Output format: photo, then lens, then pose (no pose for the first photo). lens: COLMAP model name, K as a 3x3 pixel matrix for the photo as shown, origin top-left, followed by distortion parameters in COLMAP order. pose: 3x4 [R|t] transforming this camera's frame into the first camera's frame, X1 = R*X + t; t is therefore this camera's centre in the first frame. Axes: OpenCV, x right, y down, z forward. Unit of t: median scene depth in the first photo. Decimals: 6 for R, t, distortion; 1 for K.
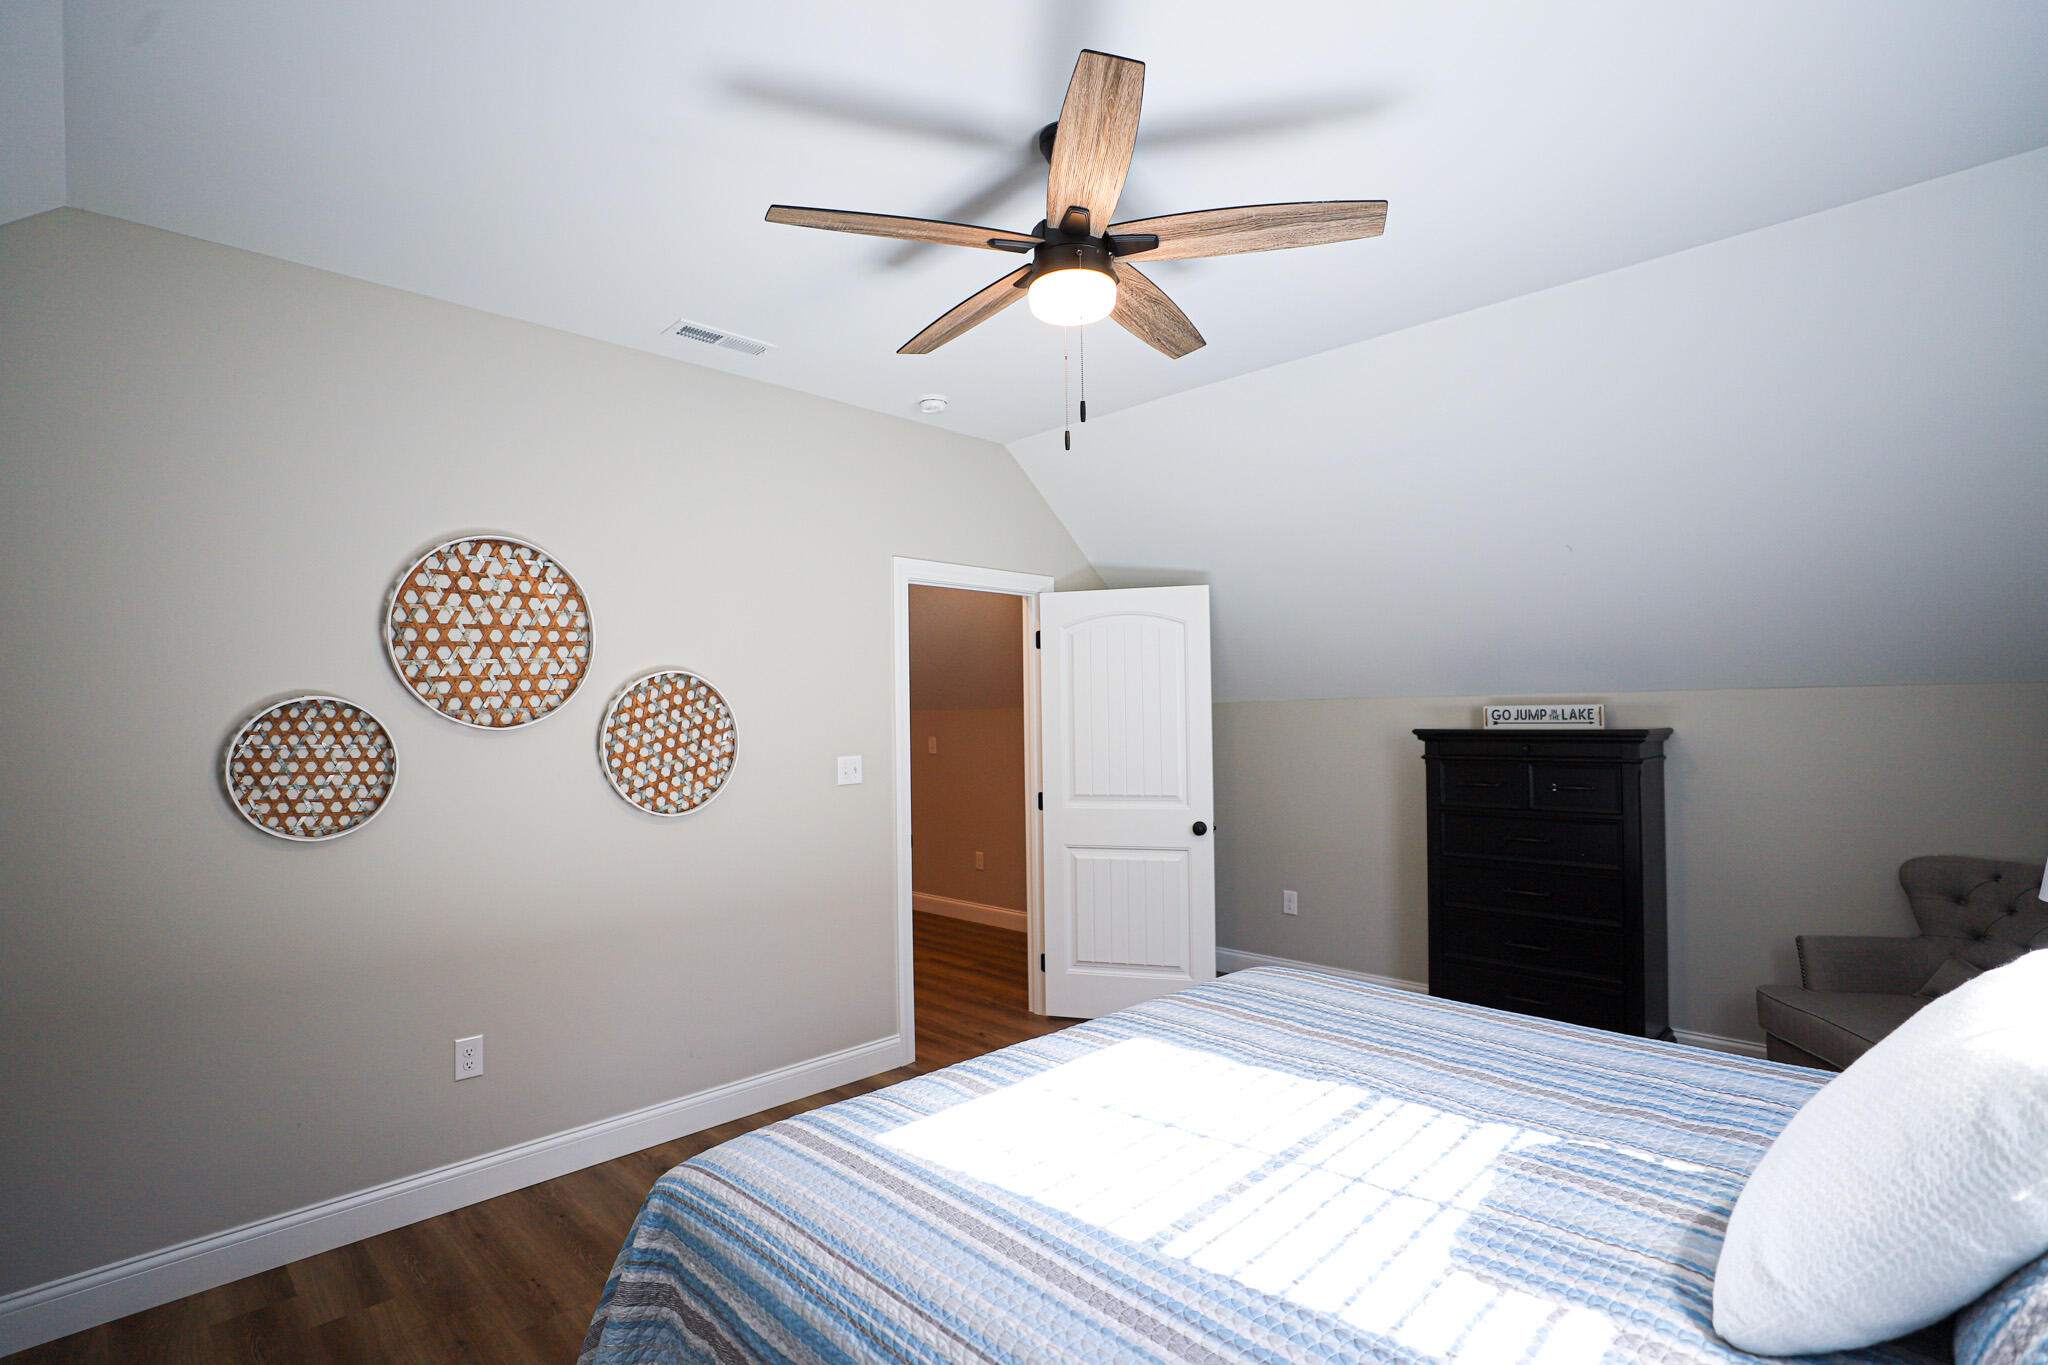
lens RADIAL K [[939.8, 0, 1032.8], [0, 939.8, 684.8], [0, 0, 1]] dist [-0.043842, 0.011591]
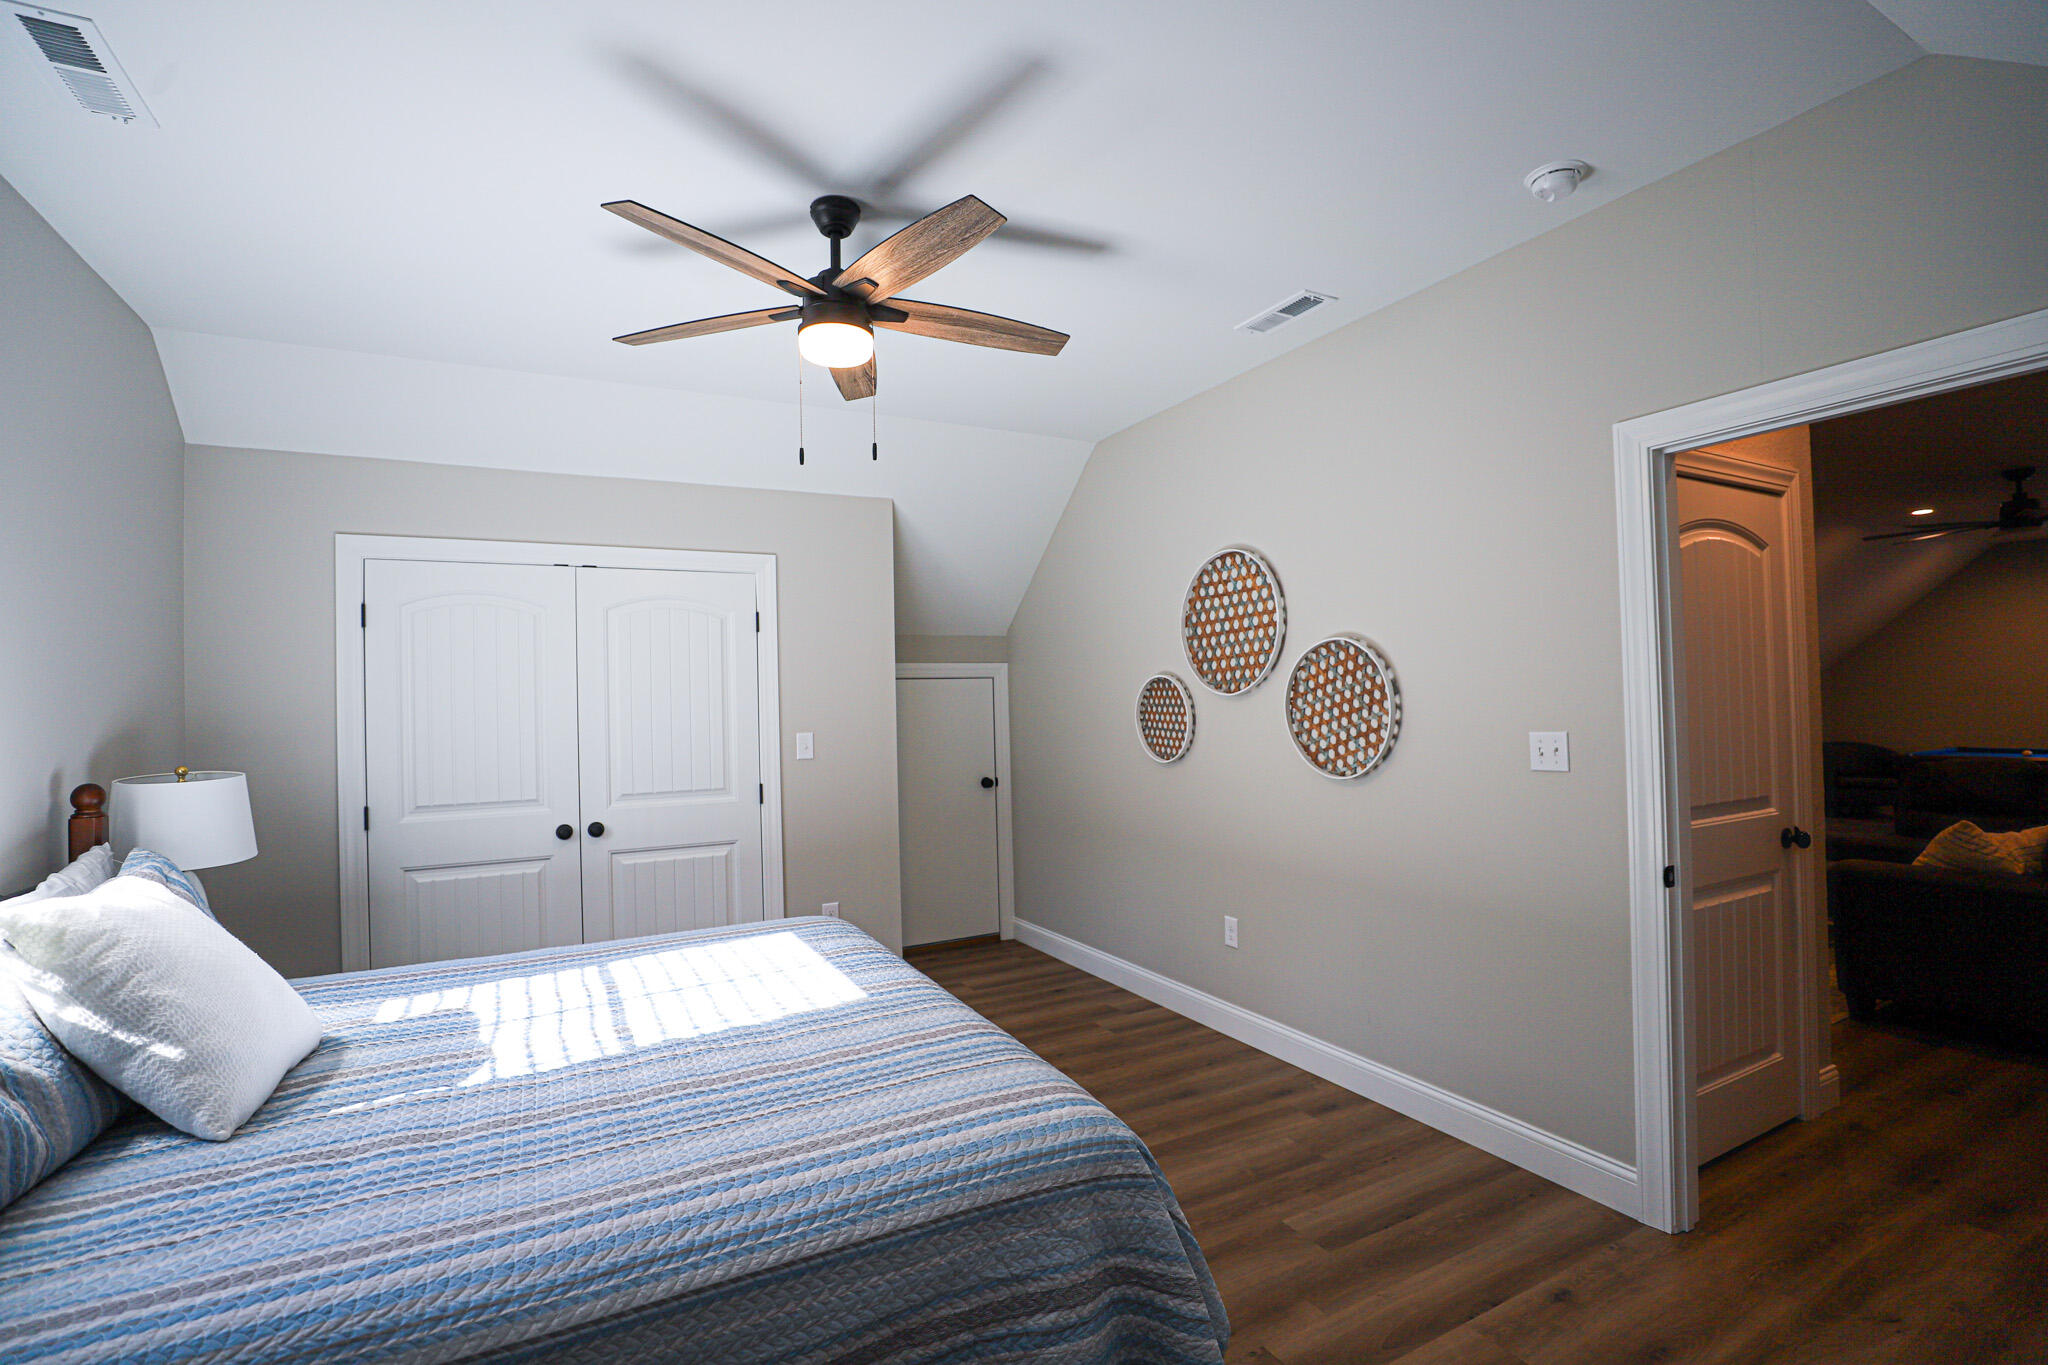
lens RADIAL K [[939.8, 0, 1034.9], [0, 939.8, 679.2], [0, 0, 1]] dist [-0.043842, 0.011591]
pose [[-0.284597, -0.000507, -0.958647, 0.701719], [0.062735, 0.997846, -0.019152, 0.029664], [0.956592, -0.065592, -0.283952, 0.978807]]
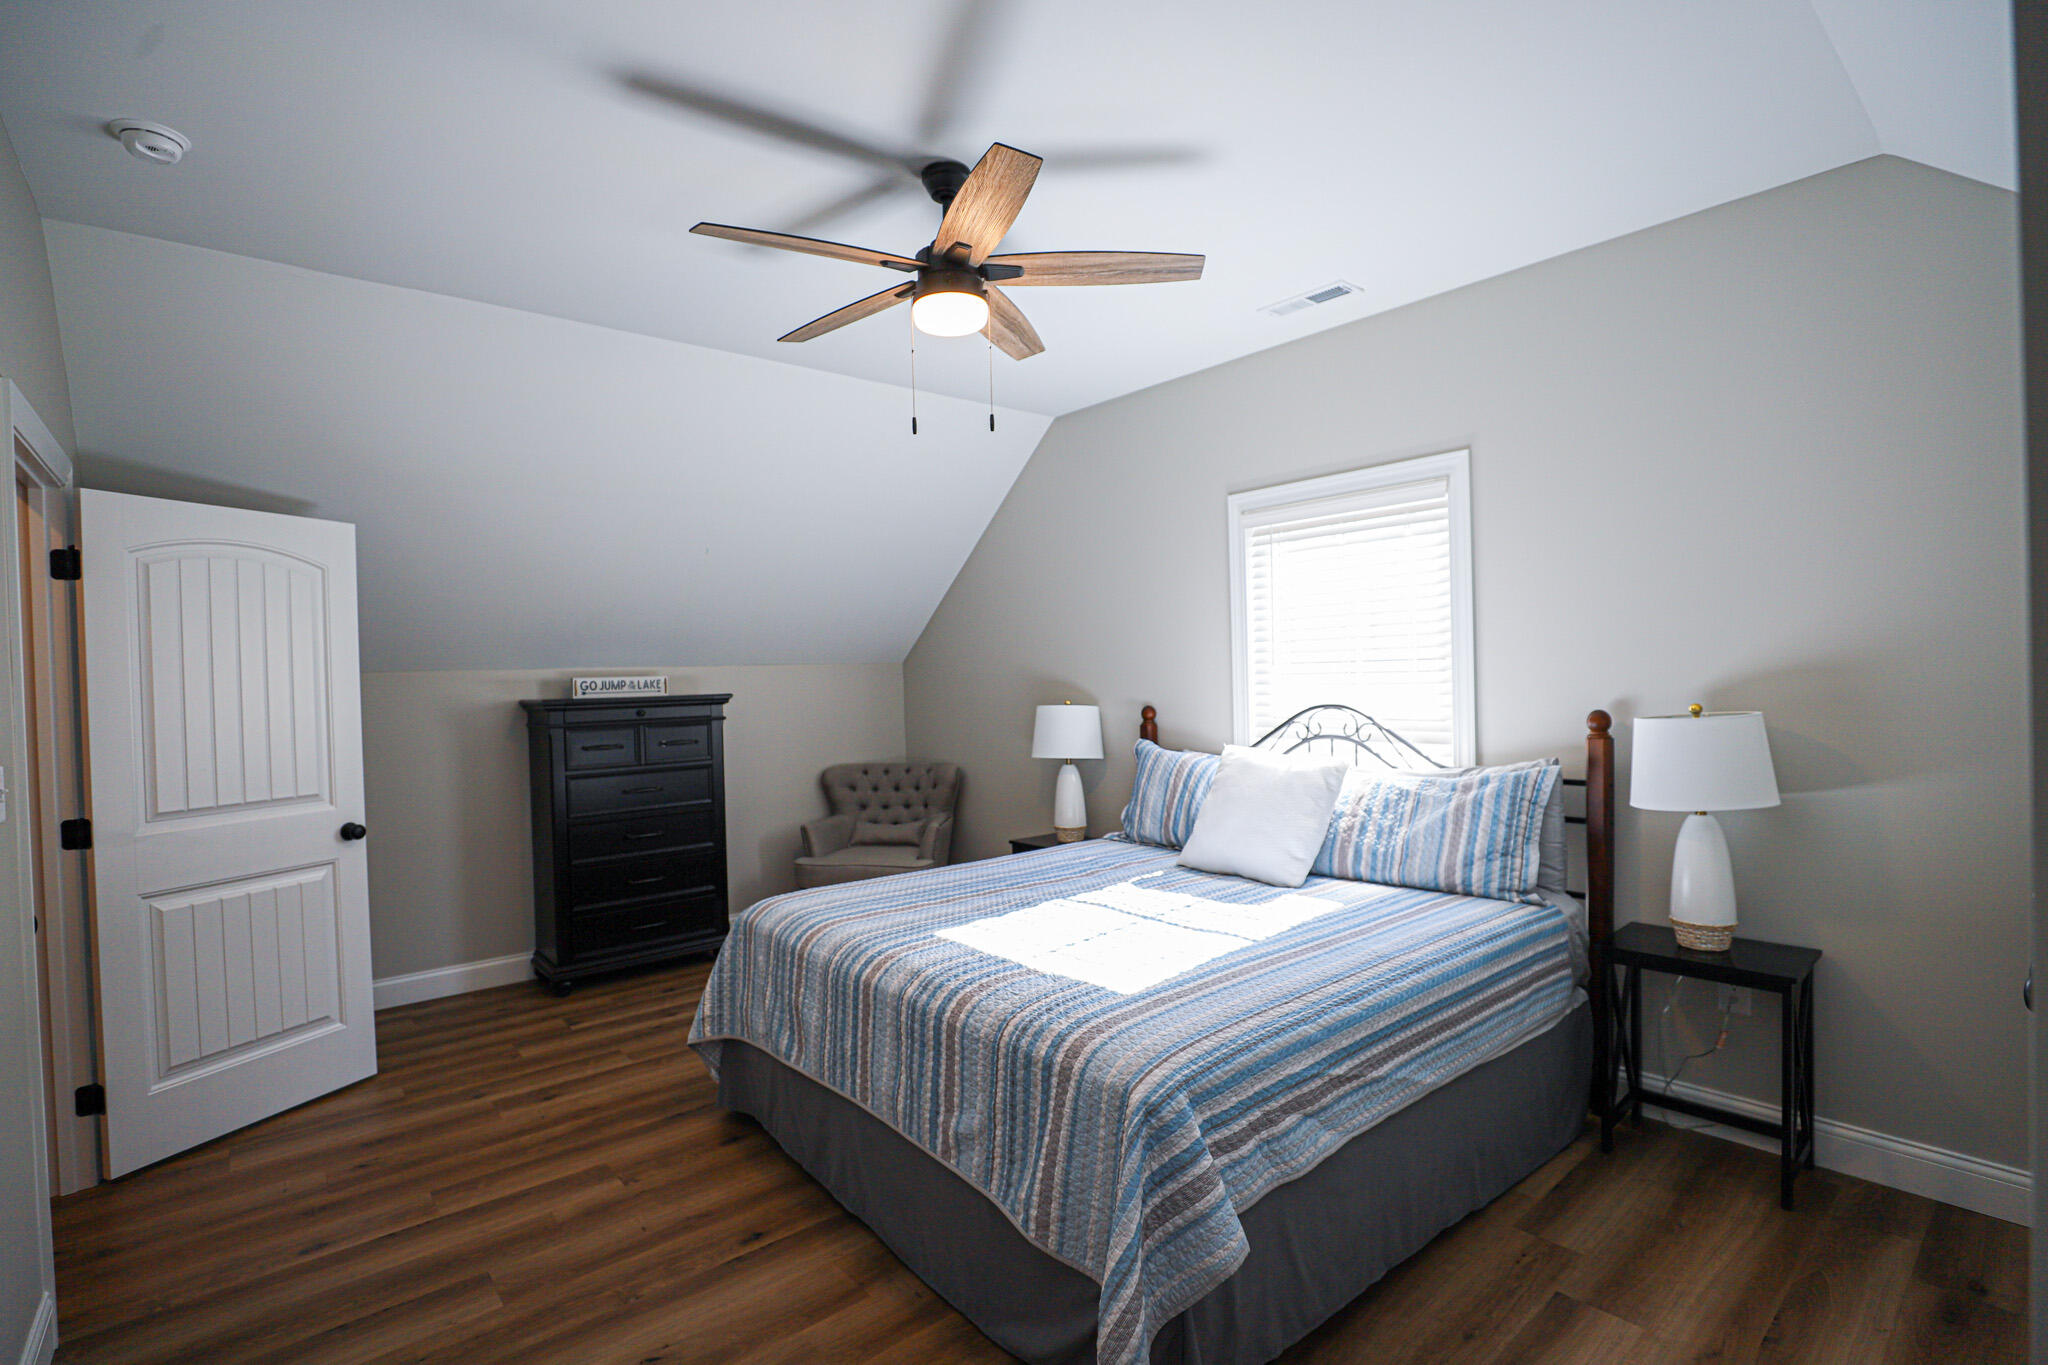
lens RADIAL K [[939.8, 0, 985.4], [0, 939.8, 686.2], [0, 0, 1]] dist [-0.043842, 0.011591]
pose [[0.135628, -0.002849, 0.990756, -0.705320], [-0.007292, 0.999966, 0.003874, 0.032873], [-0.990733, -0.007750, 0.135603, 0.499521]]
